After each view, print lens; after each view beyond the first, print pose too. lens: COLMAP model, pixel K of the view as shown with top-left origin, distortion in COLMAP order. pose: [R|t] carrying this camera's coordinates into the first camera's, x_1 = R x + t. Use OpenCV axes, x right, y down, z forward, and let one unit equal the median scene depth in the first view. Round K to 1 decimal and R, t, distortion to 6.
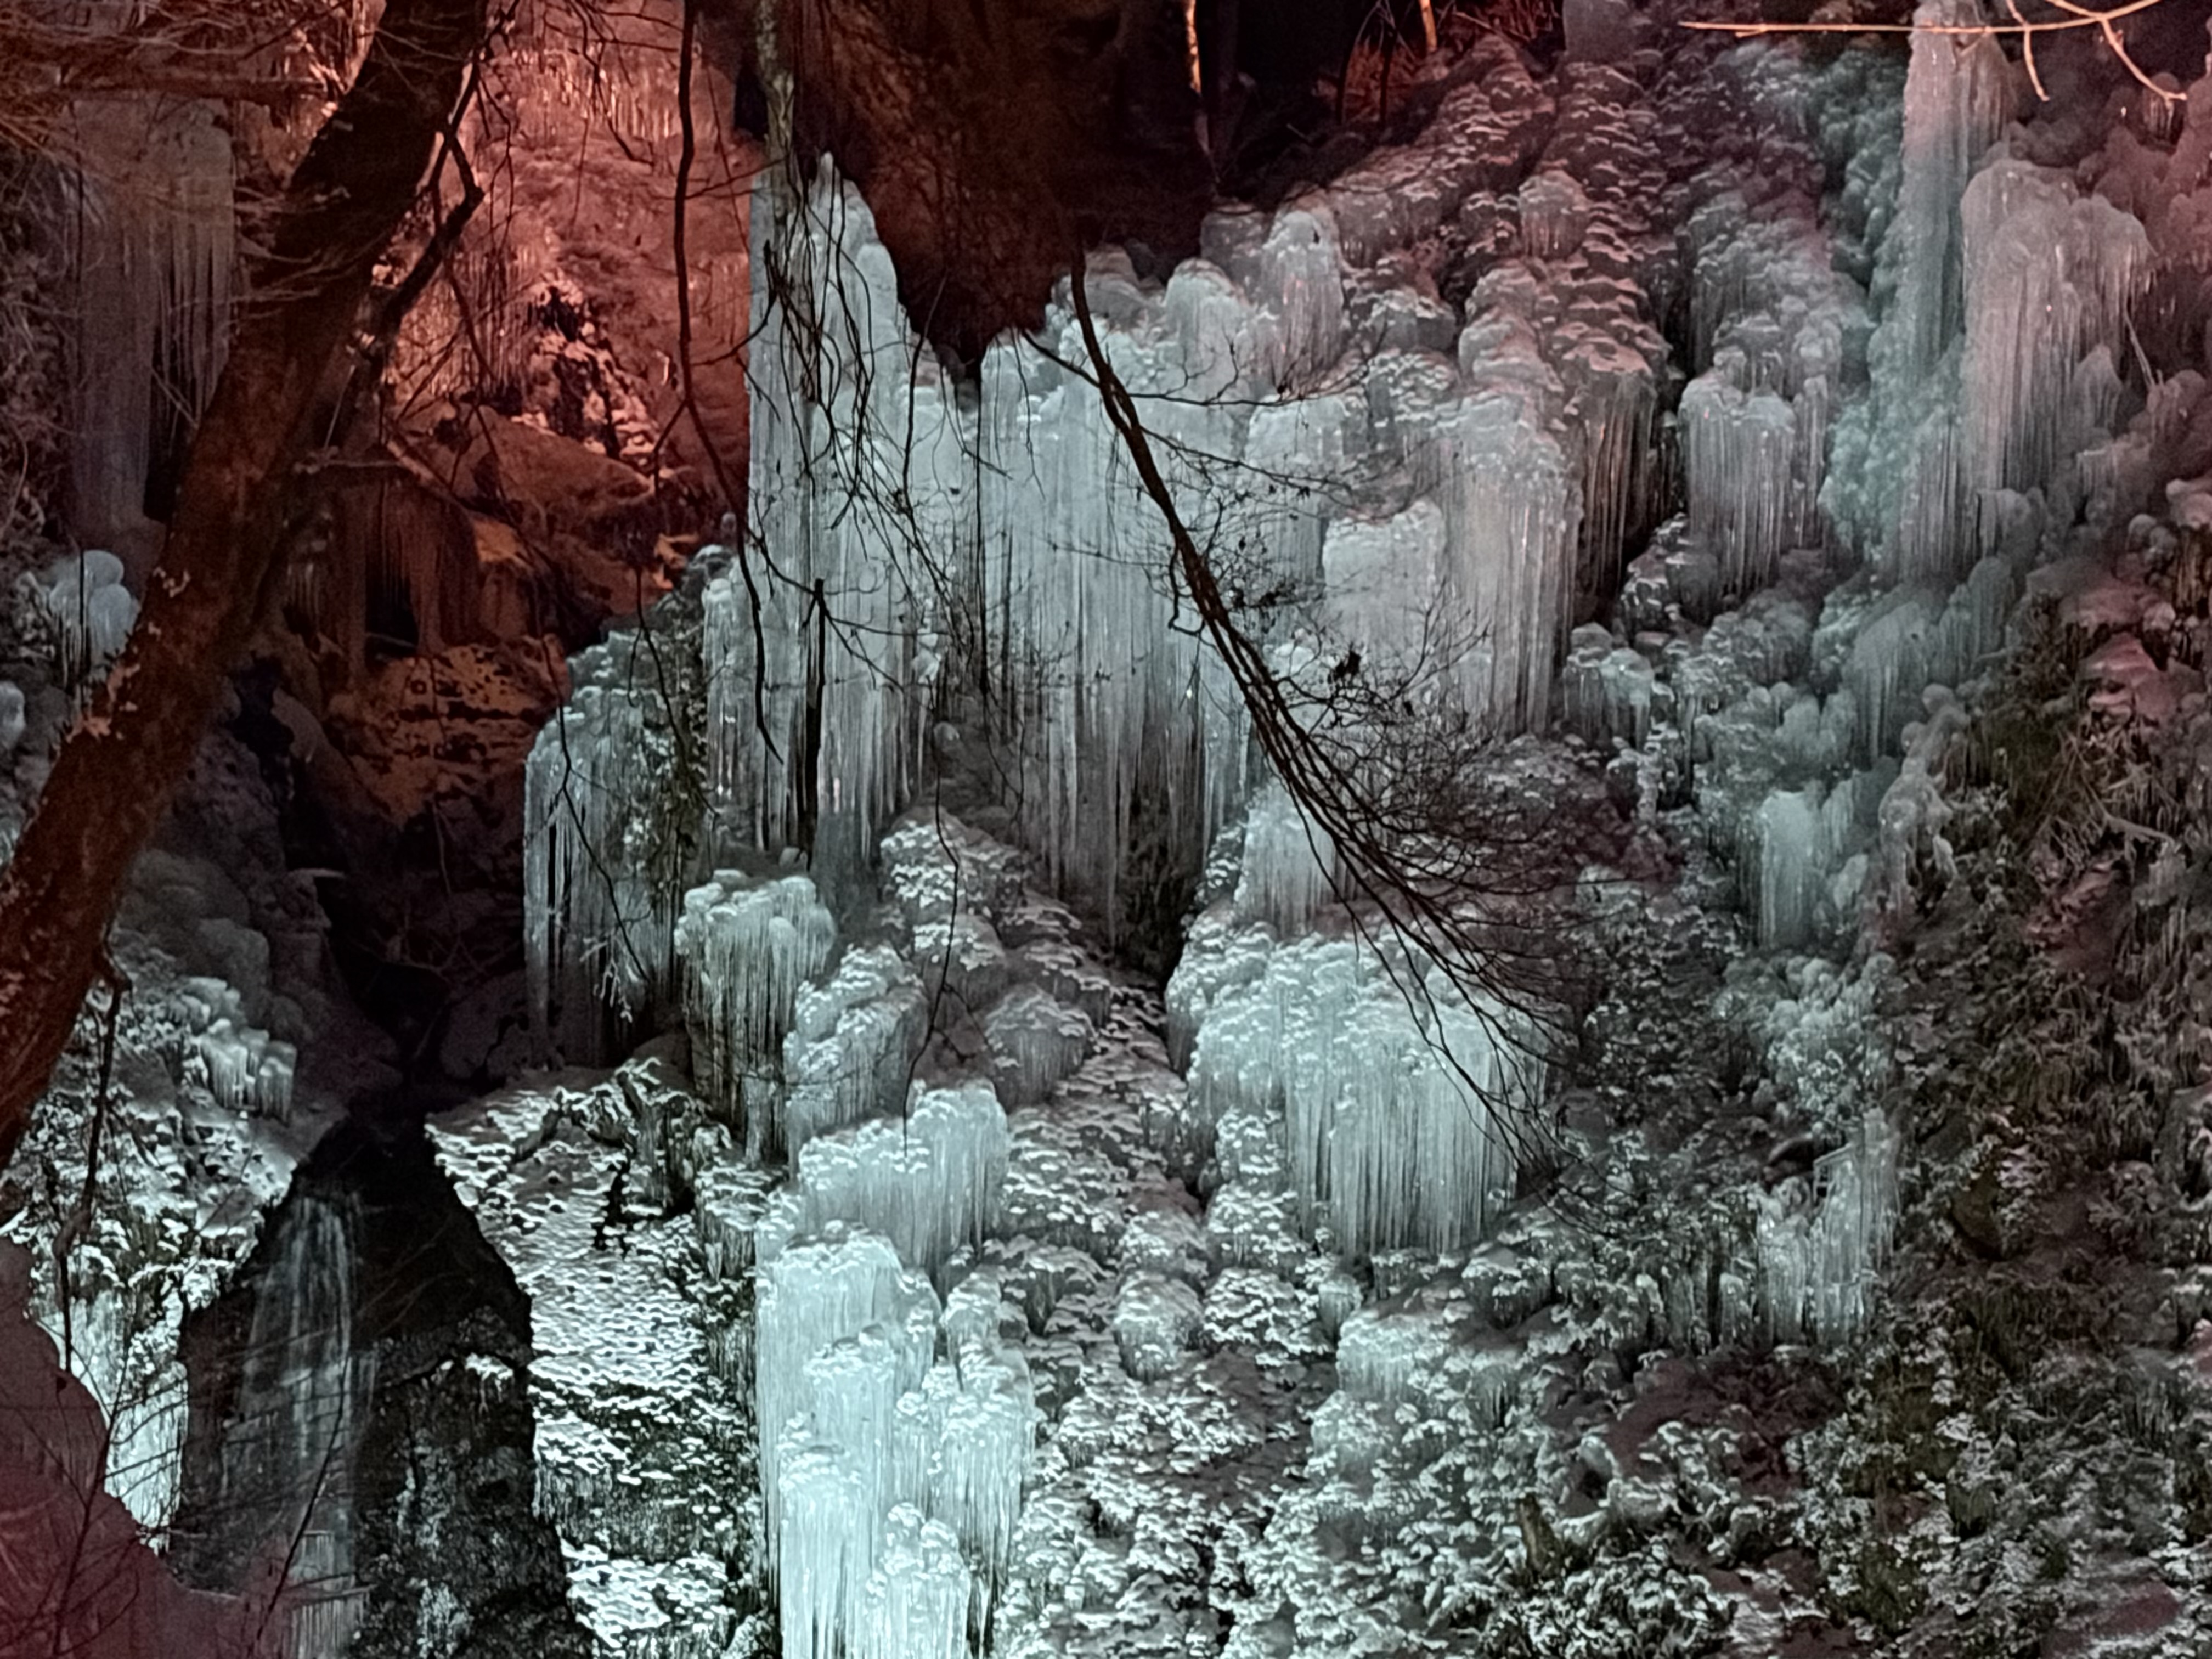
lens RADIAL K [[7434.6, 0, 1102.4], [0, 7434.6, 833.9], [0, 0, 1]] dist [0.285201, 0.000000]
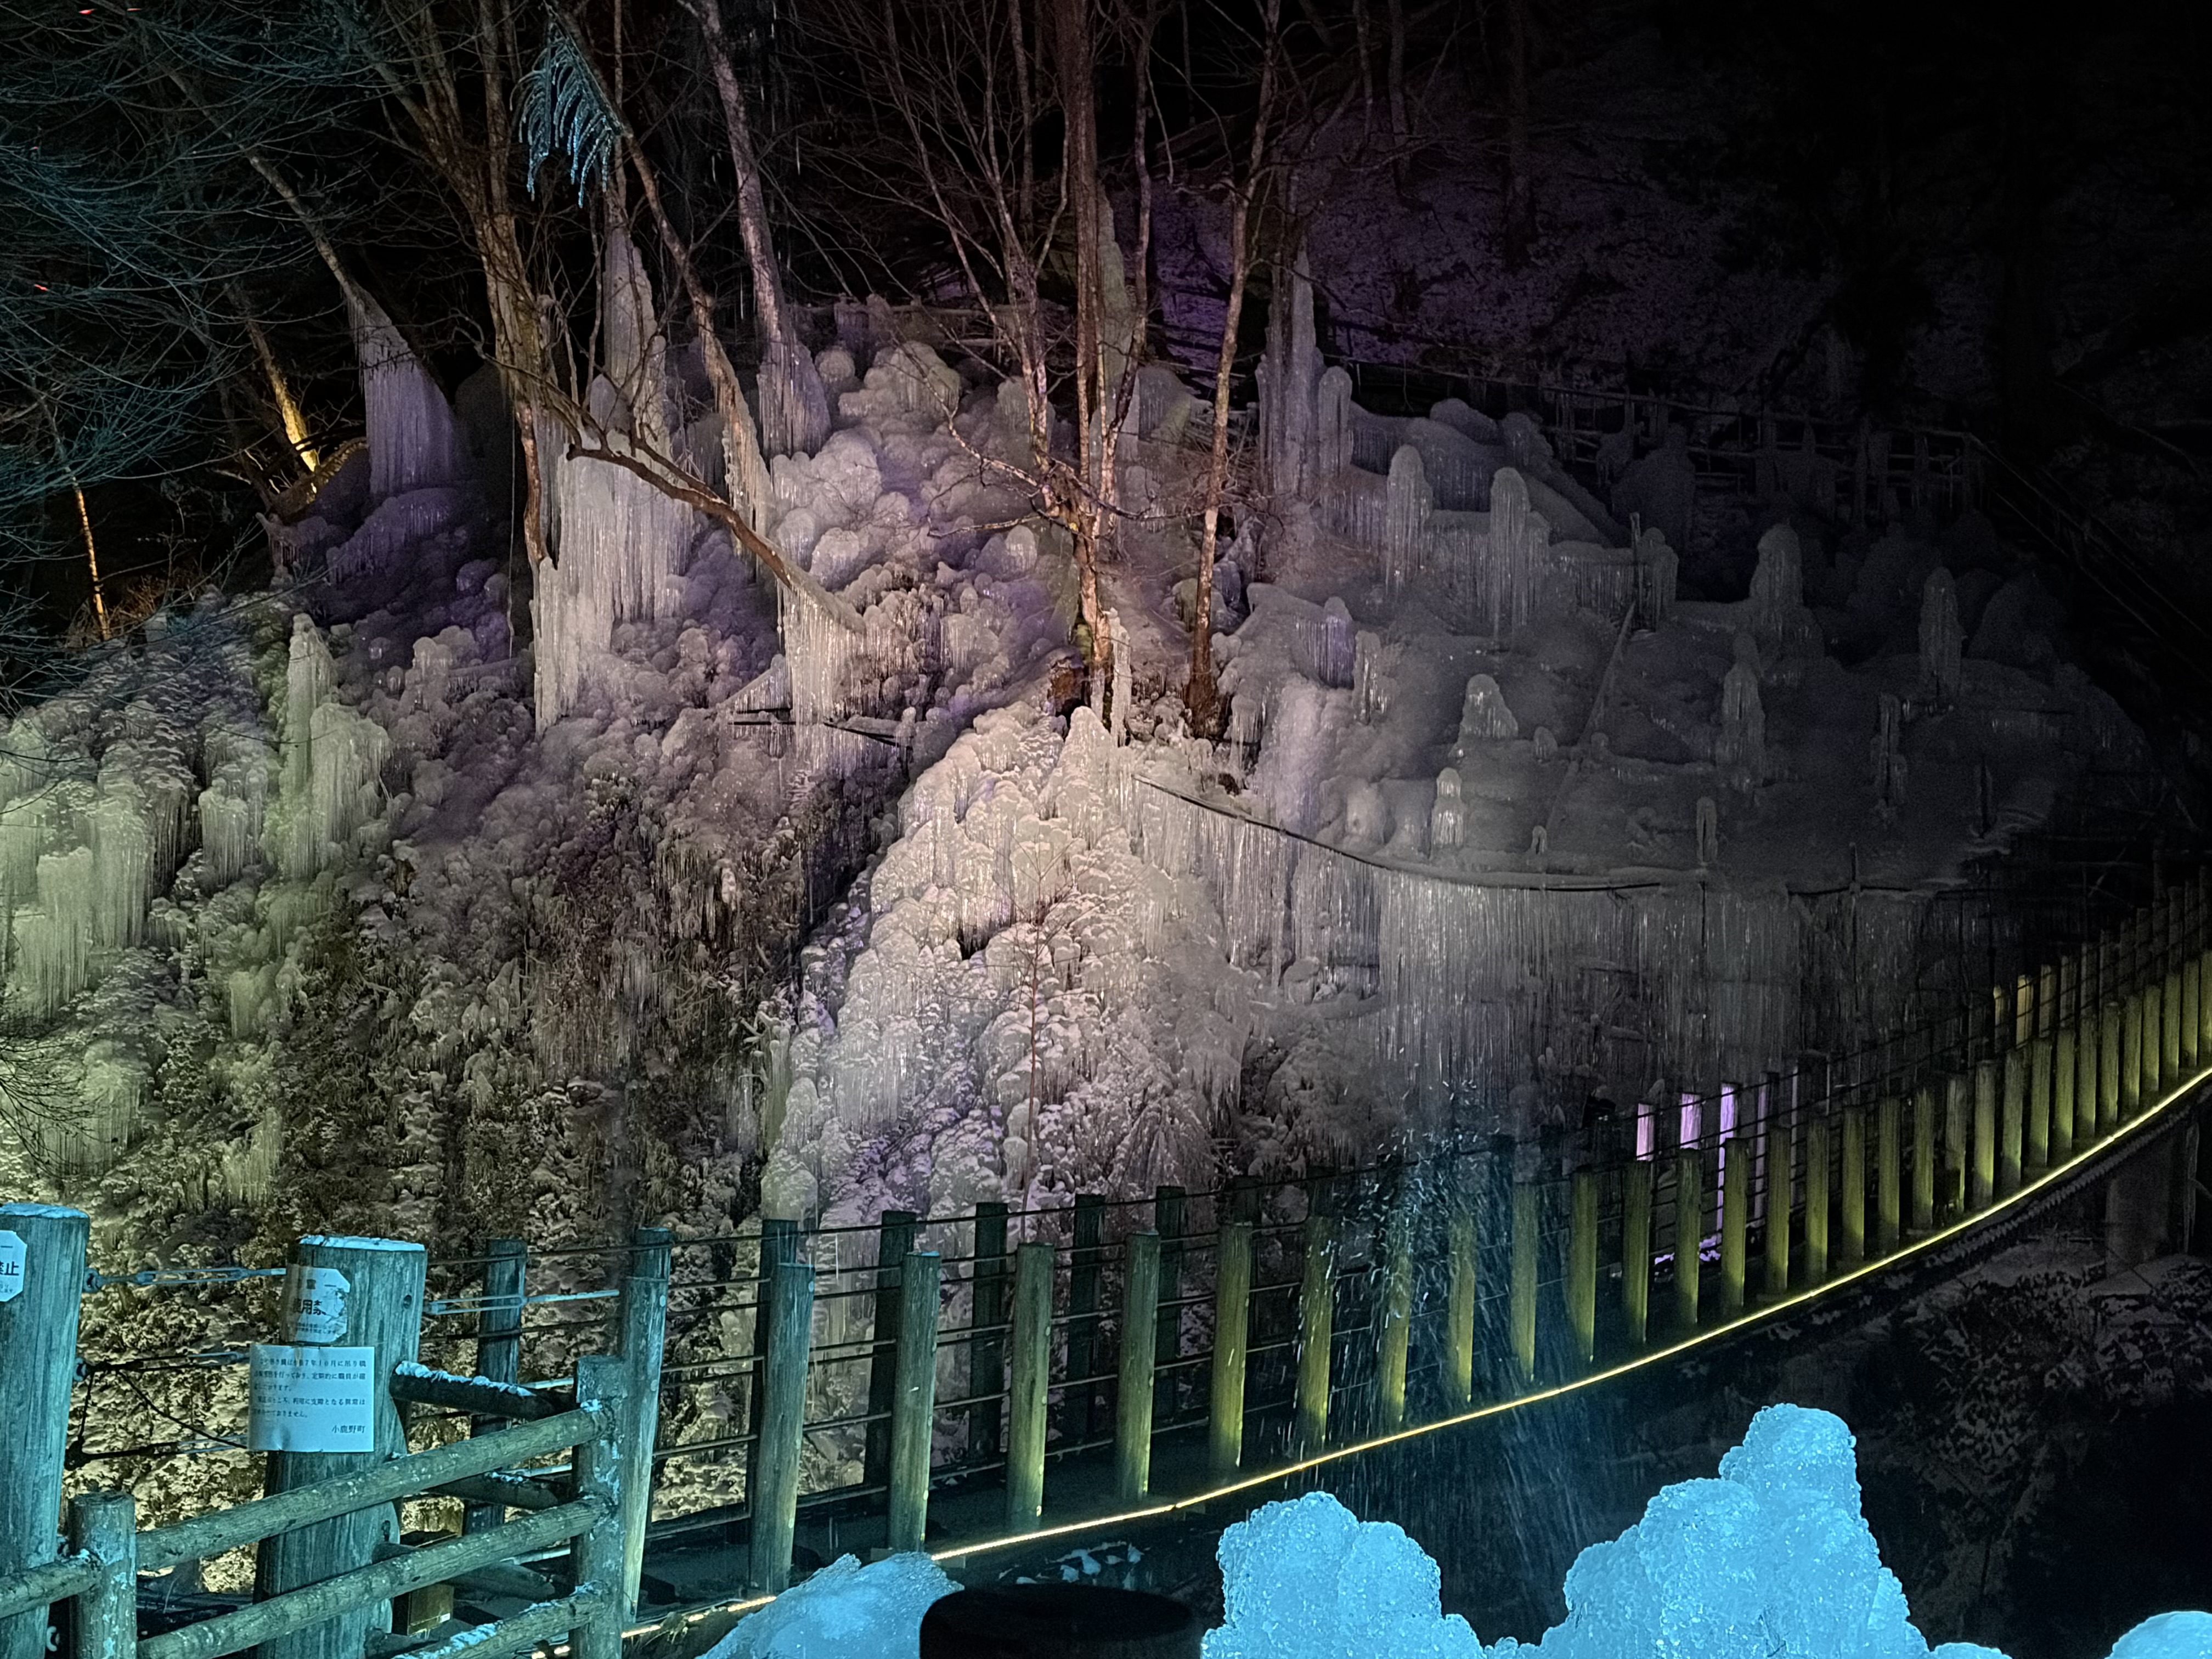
lens RADIAL K [[3839.6, 0, 1082.7], [0, 3839.6, 833.3], [0, 0, 1]] dist [0.176092, 0.000000]
pose [[0.967163, -0.019995, 0.253368, 0.040841], [0.025526, 0.999502, -0.018562, -0.020023], [-0.252871, 0.024420, 0.967192, -0.250274]]
